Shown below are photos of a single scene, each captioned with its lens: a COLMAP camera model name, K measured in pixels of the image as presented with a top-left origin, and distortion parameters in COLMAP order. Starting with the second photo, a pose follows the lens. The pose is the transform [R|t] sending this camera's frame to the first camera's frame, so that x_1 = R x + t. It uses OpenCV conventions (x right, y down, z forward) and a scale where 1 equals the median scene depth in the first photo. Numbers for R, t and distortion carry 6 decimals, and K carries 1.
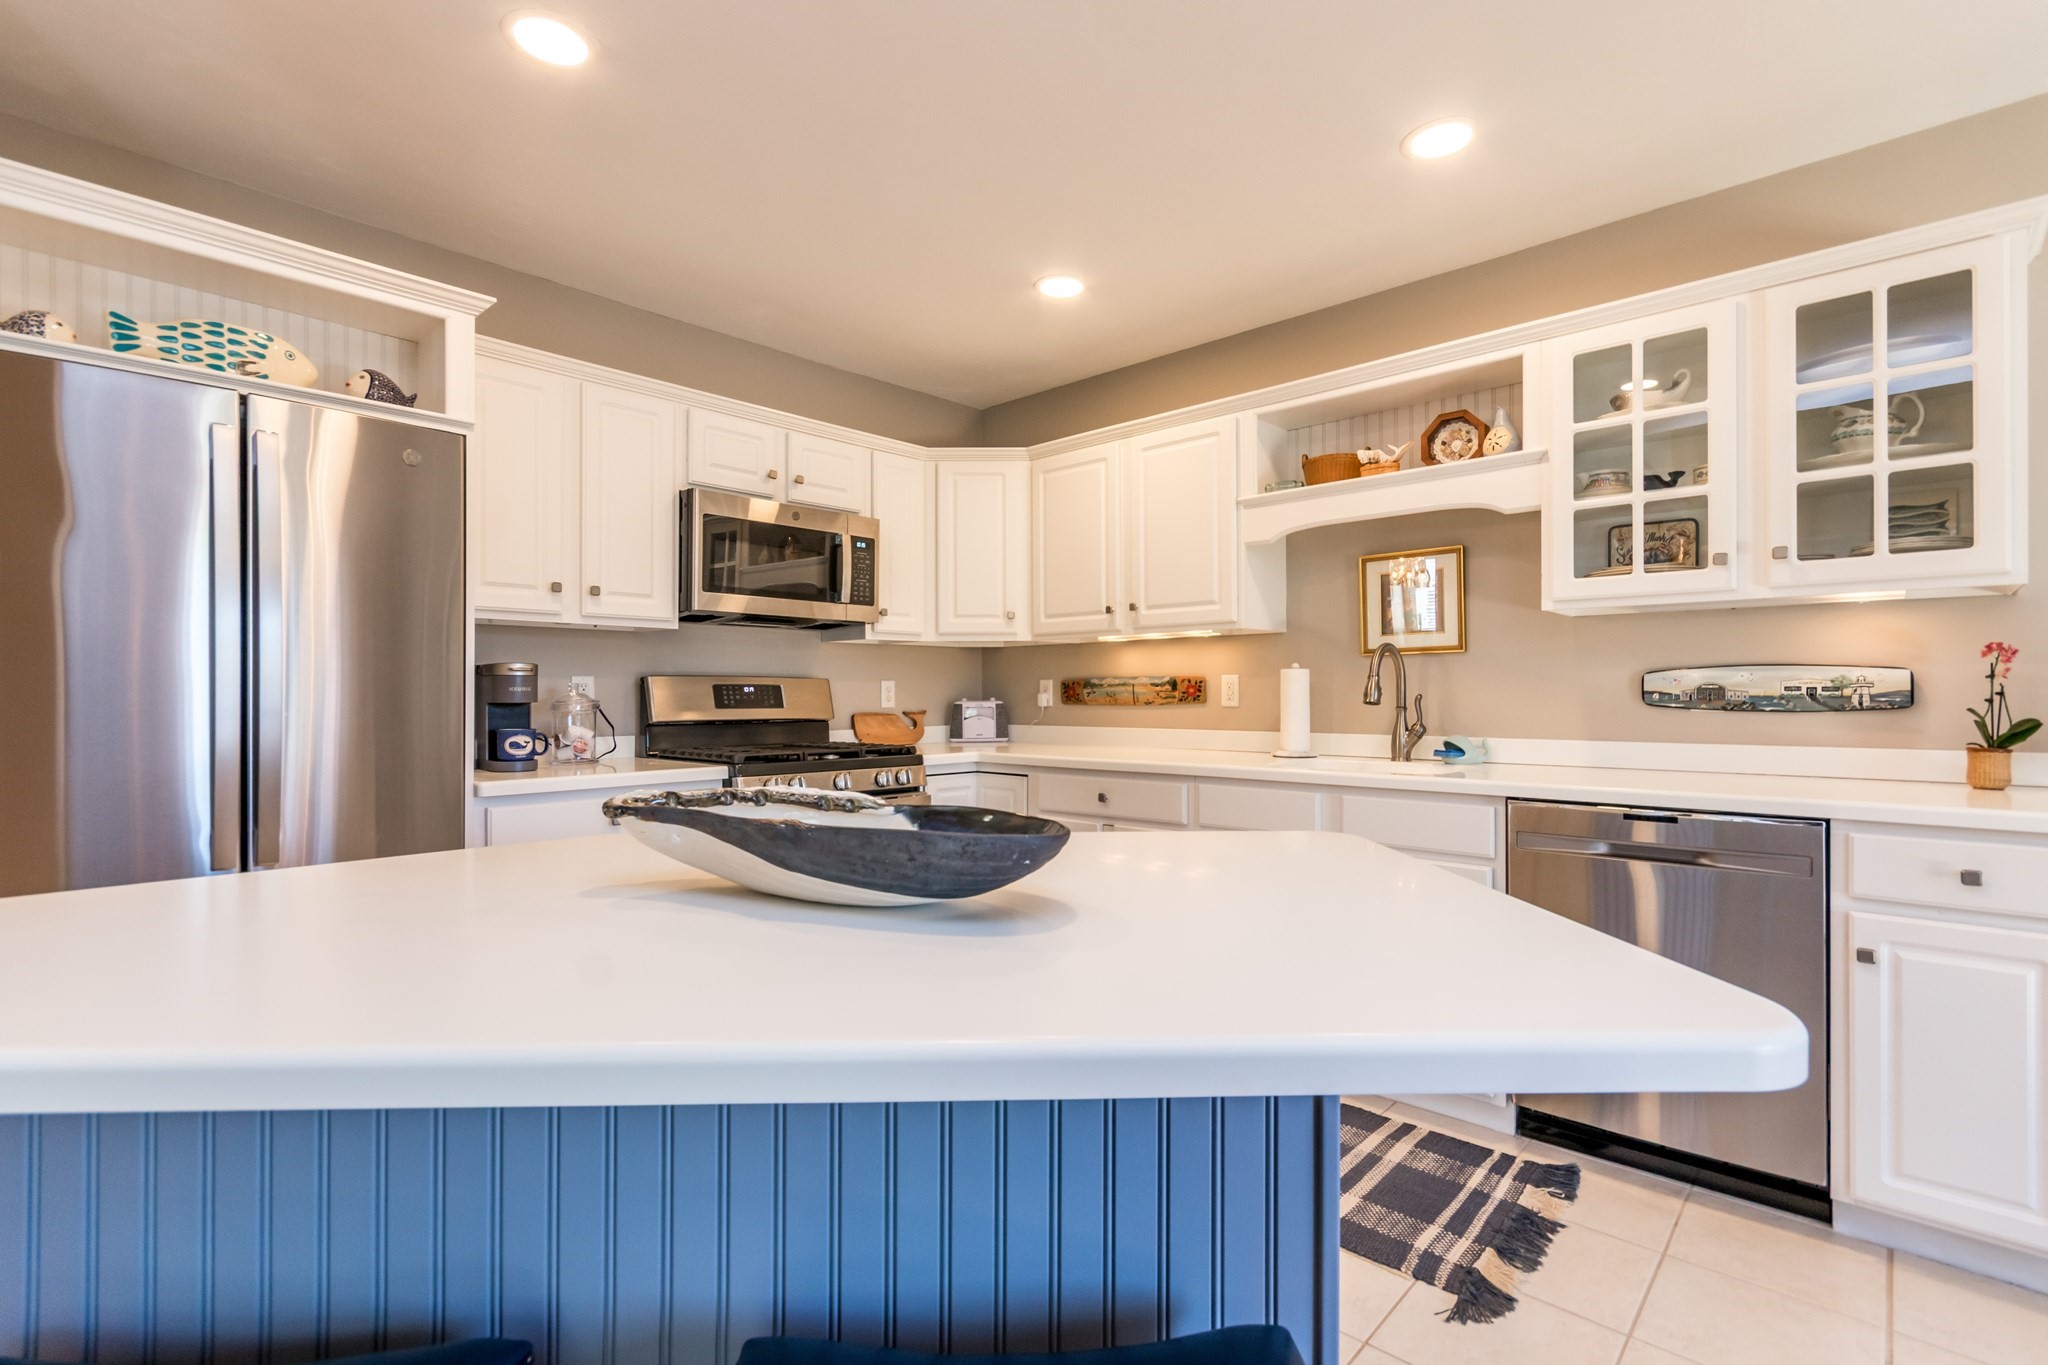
lens RADIAL K [[949.3, 0, 1017.2], [0, 949.3, 690.6], [0, 0, 1]] dist [0.014912, 0.000022]
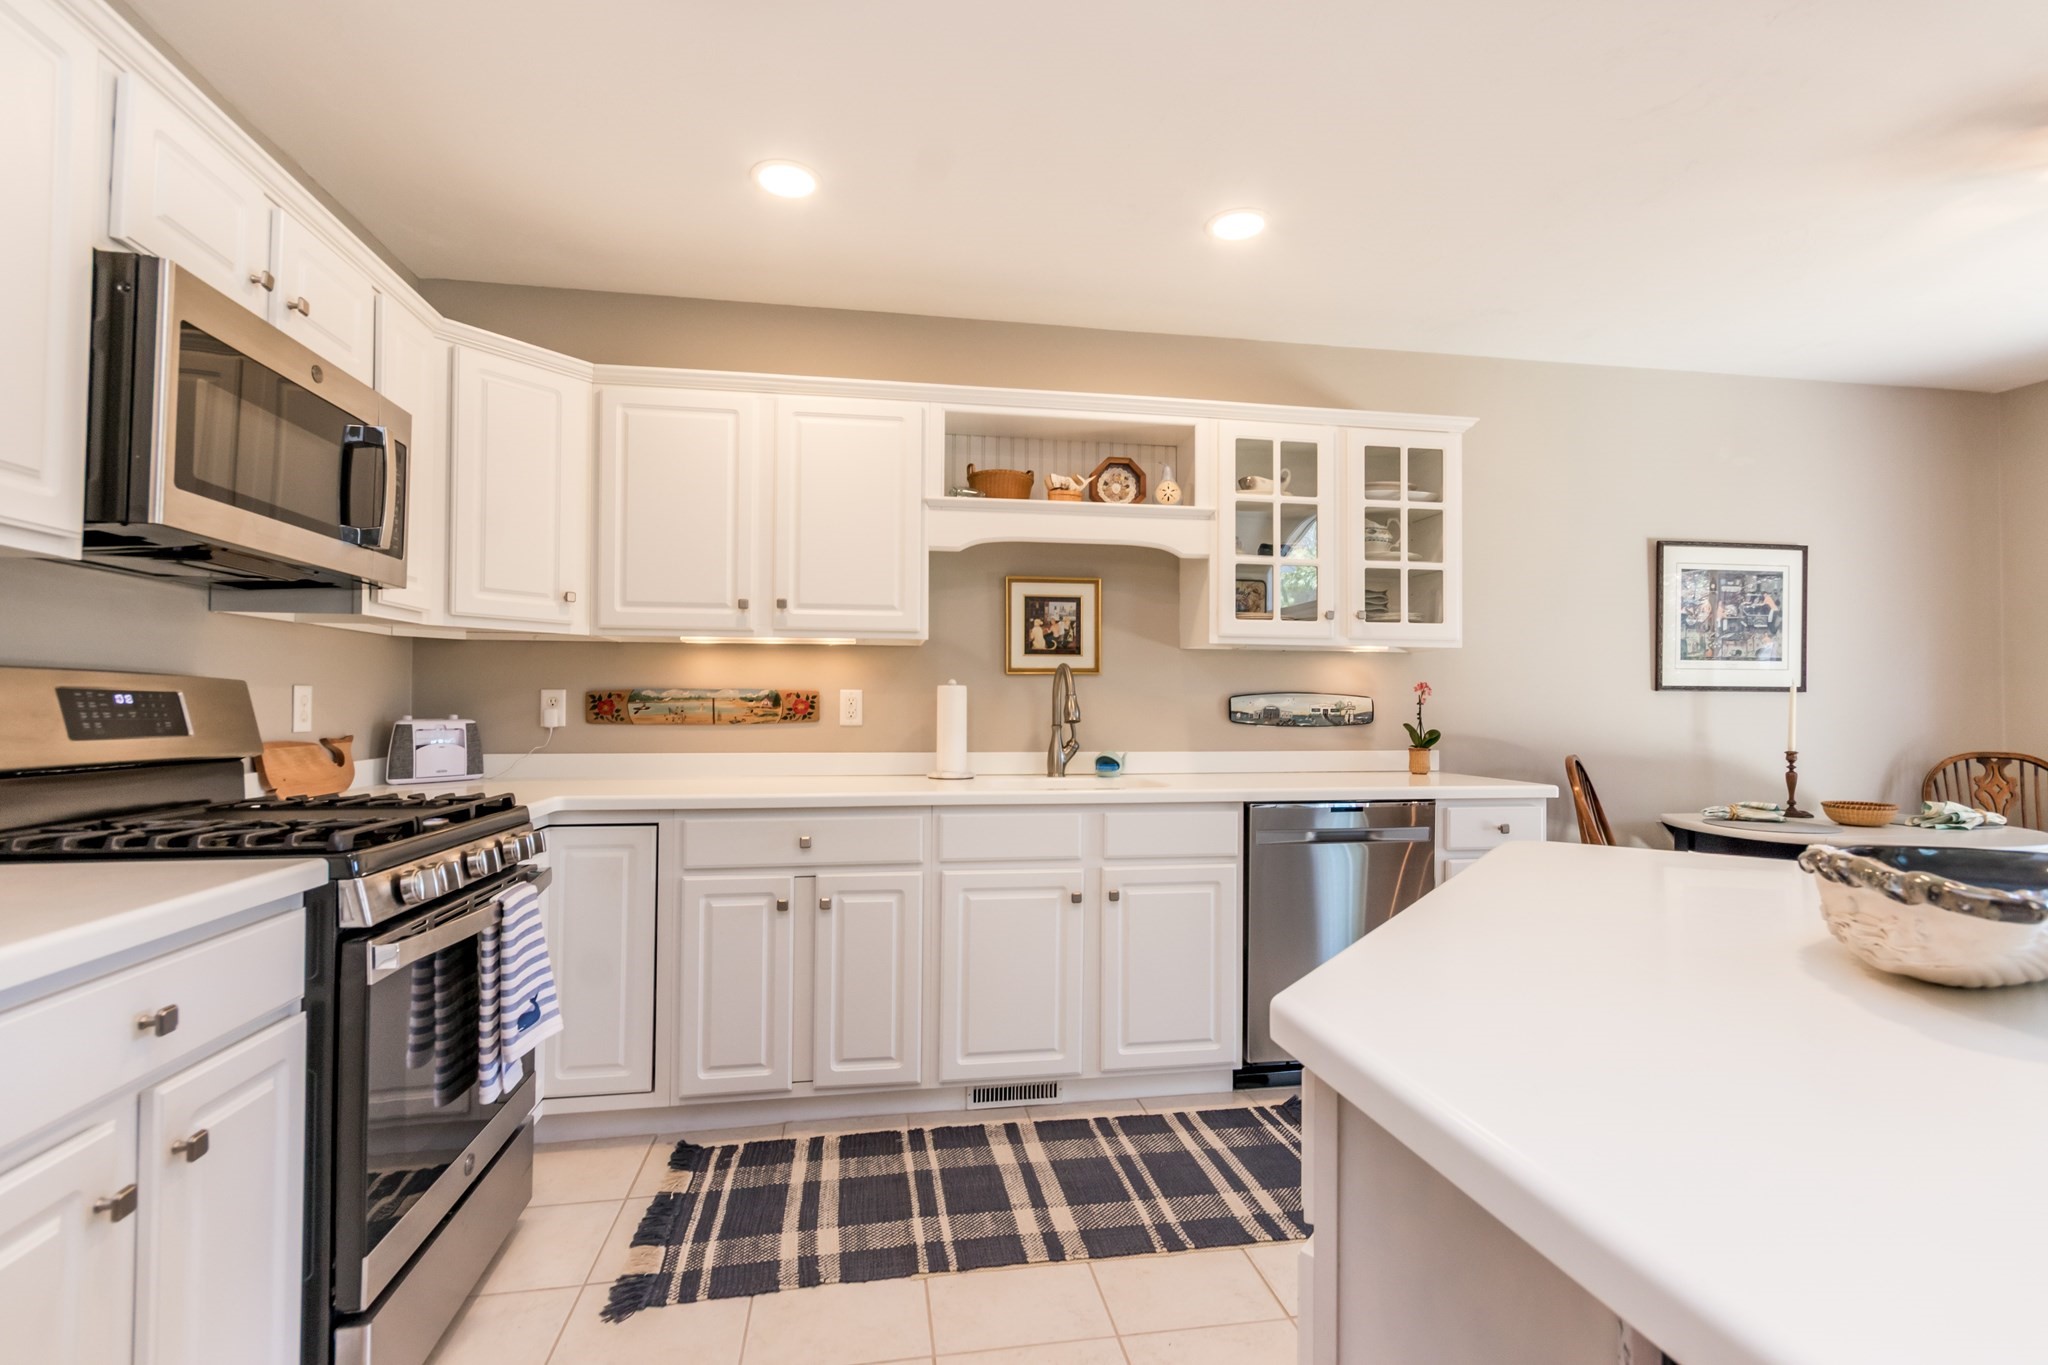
lens RADIAL K [[941.0, 0, 1020.6], [0, 941.0, 696.0], [0, 0, 1]] dist [-0.000780, -0.000718]
pose [[0.607828, 0.016025, 0.793907, -0.441498], [-0.008733, 0.999871, -0.013497, -0.000301], [-0.794021, 0.001271, 0.607889, 0.398085]]
